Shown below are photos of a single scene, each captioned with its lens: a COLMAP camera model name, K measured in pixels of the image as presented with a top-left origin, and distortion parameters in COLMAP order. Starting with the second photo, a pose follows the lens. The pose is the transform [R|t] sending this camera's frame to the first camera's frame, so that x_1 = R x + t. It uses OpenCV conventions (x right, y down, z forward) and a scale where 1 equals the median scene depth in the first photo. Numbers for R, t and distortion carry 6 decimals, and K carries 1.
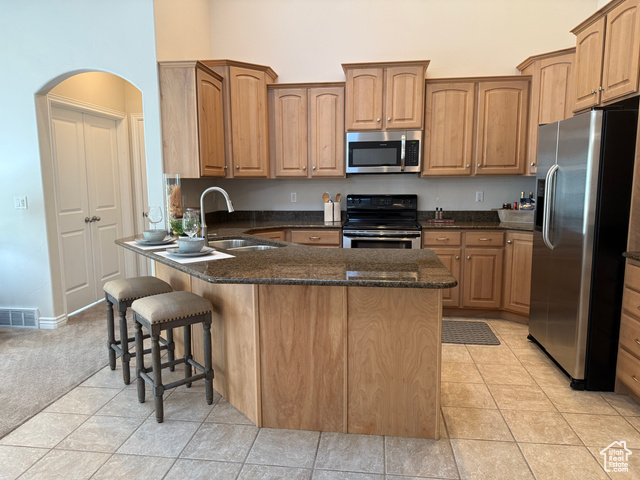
lens RADIAL K [[448.8, 0, 316.8], [0, 448.8, 239.1], [0, 0, 1]] dist [0.062426, -0.065694]
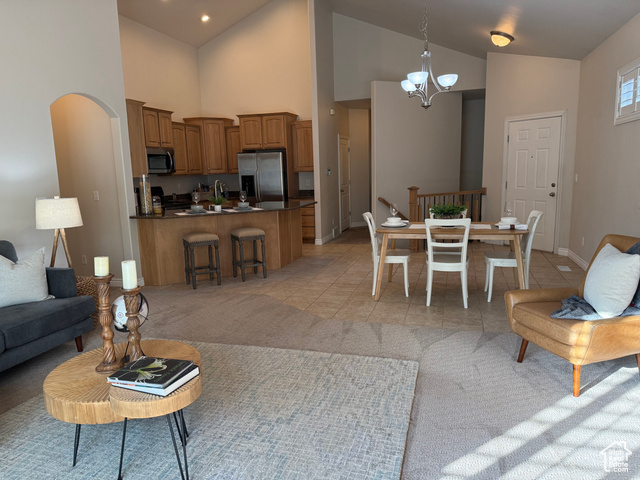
lens RADIAL K [[446.0, 0, 317.9], [0, 446.0, 242.4], [0, 0, 1]] dist [0.101067, -0.148257]
pose [[0.167808, -0.157613, 0.973138, -1.759894], [0.158385, 0.978623, 0.131189, -0.030055], [-0.973013, 0.132116, 0.189185, 0.183698]]
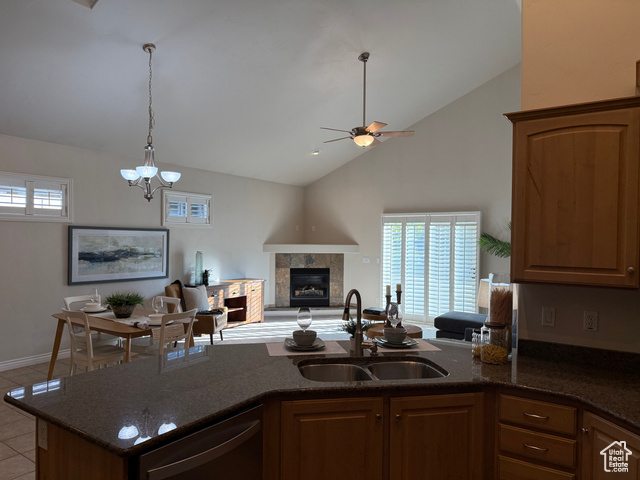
lens RADIAL K [[446.0, 0, 317.9], [0, 446.0, 242.4], [0, 0, 1]] dist [0.101067, -0.148257]
pose [[-0.454606, 0.009302, -0.890644, 0.473892], [-0.126722, 0.989098, 0.075013, -0.216831], [0.881632, 0.146965, -0.448472, 1.079177]]
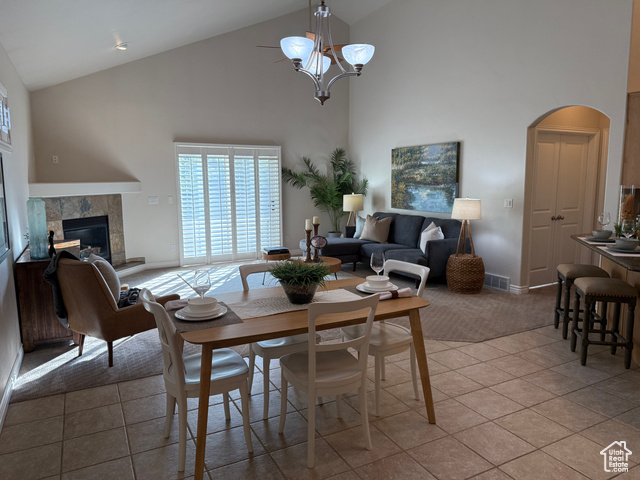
lens RADIAL K [[448.8, 0, 316.8], [0, 448.8, 239.1], [0, 0, 1]] dist [0.062426, -0.065694]
pose [[0.574927, 0.108249, -0.811013, 0.197230], [-0.101025, 0.993017, 0.060926, 0.007023], [0.811944, 0.046904, 0.581847, -0.357267]]
